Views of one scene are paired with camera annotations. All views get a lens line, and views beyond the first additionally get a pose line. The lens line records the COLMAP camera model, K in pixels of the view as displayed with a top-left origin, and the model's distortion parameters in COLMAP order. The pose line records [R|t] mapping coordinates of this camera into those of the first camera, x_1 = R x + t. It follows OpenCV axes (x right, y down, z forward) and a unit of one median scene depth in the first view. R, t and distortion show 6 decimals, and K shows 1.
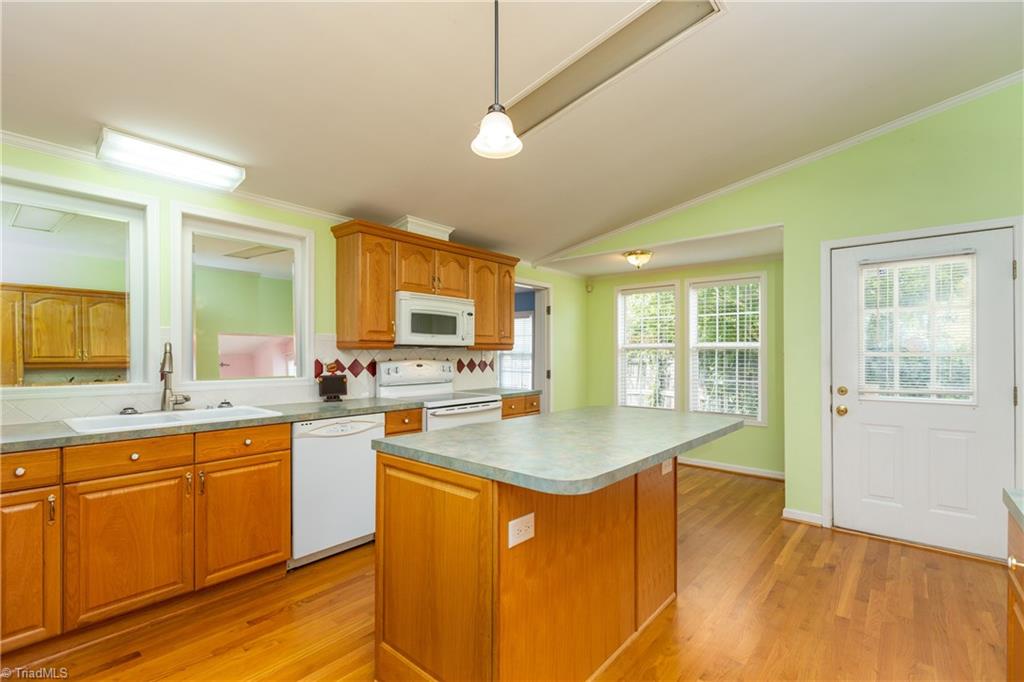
lens RADIAL K [[459.8, 0, 524.5], [0, 459.8, 356.9], [0, 0, 1]] dist [-0.001439, -0.000236]
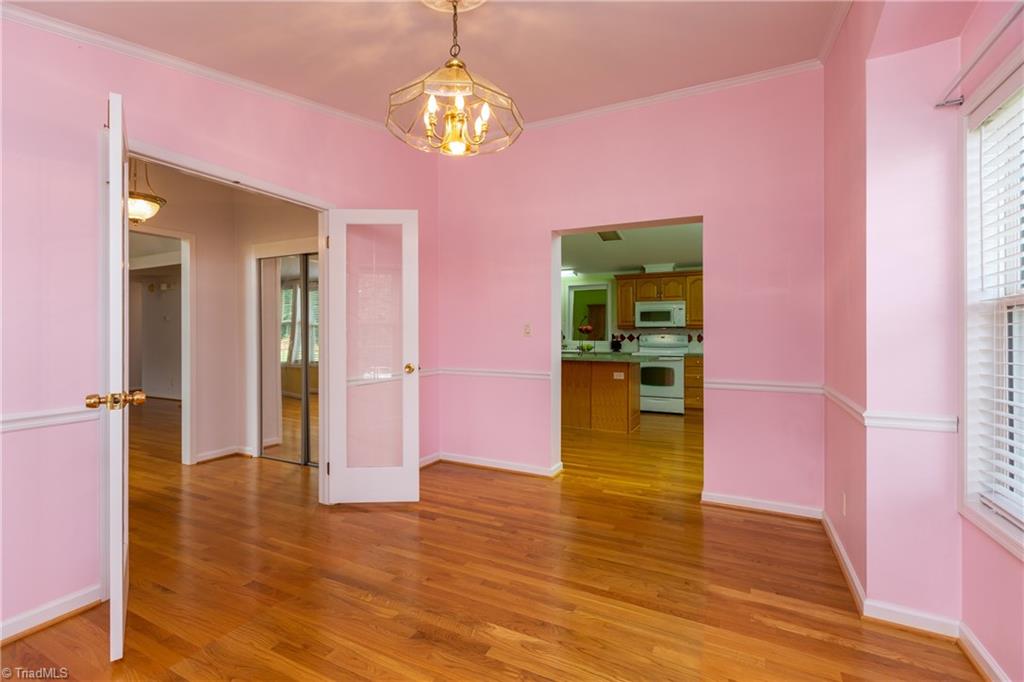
lens RADIAL K [[459.8, 0, 509.8], [0, 459.8, 336.2], [0, 0, 1]] dist [-0.001439, -0.000236]
pose [[0.232054, 0.002785, -0.972699, 1.570783], [-0.006830, 0.999976, 0.001233, 0.016315], [0.972679, 0.006358, 0.232068, -0.071122]]
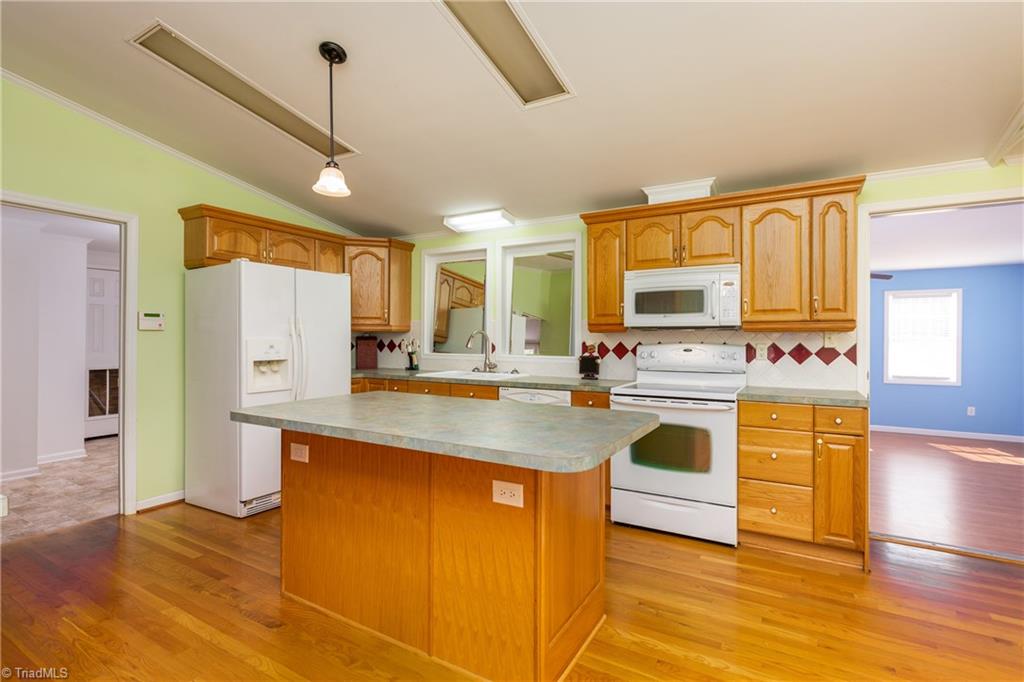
lens RADIAL K [[482.1, 0, 515.8], [0, 482.1, 340.9], [0, 0, 1]] dist [0.002440, 0.000109]
pose [[0.172205, 0.006659, -0.985039, 0.638634], [-0.005961, 0.999966, 0.005718, -0.002278], [0.985043, 0.004887, 0.172239, 0.554400]]
